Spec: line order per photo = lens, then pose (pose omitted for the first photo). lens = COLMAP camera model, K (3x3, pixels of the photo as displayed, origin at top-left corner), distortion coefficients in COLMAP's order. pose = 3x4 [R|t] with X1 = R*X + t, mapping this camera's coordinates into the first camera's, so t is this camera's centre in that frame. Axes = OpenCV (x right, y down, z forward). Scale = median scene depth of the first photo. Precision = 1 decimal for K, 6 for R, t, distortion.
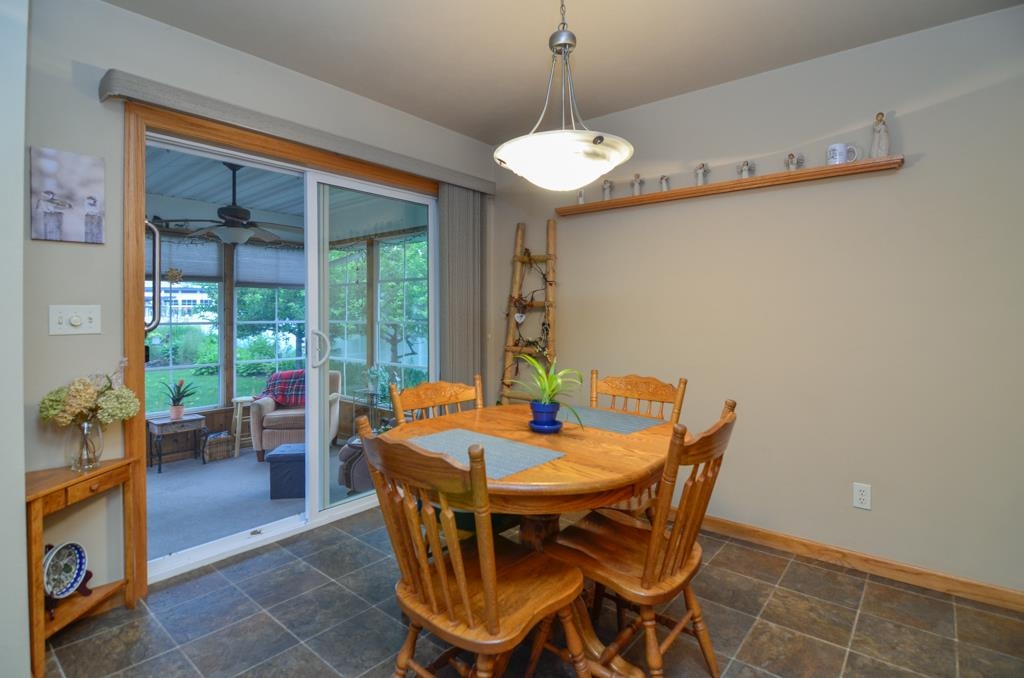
lens RADIAL K [[504.7, 0, 508.1], [0, 504.7, 314.6], [0, 0, 1]] dist [-0.016227, -0.001339]
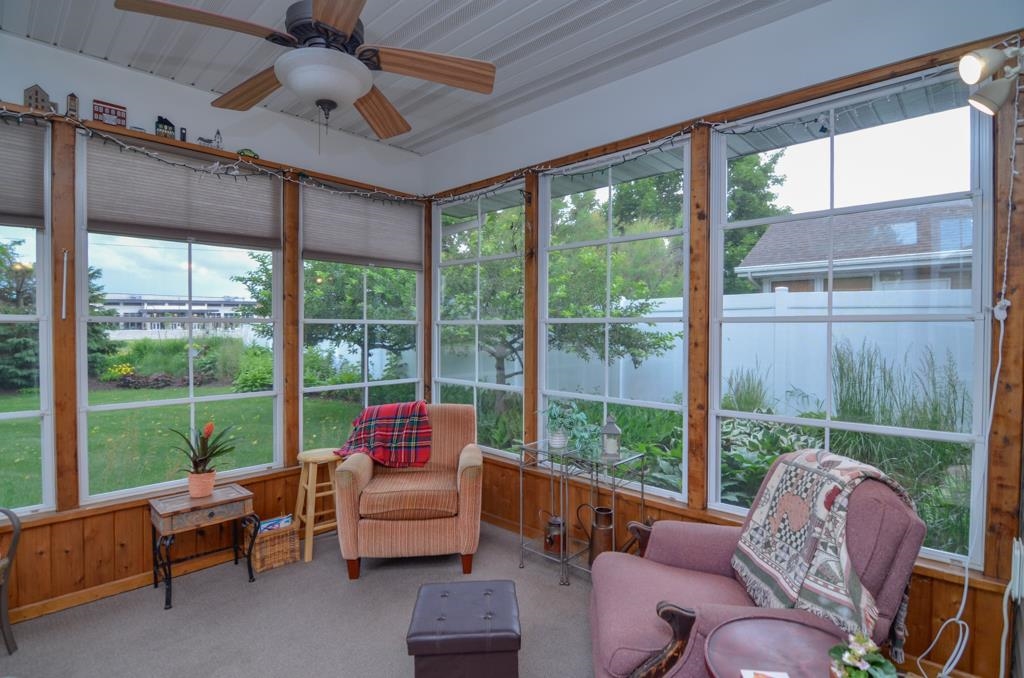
lens RADIAL K [[504.7, 0, 510.6], [0, 504.7, 340.1], [0, 0, 1]] dist [-0.016227, -0.001339]
pose [[0.998247, 0.005898, -0.058896, -0.283688], [-0.004646, 0.999761, 0.021368, 0.026370], [0.059008, -0.021057, 0.998035, 0.460249]]
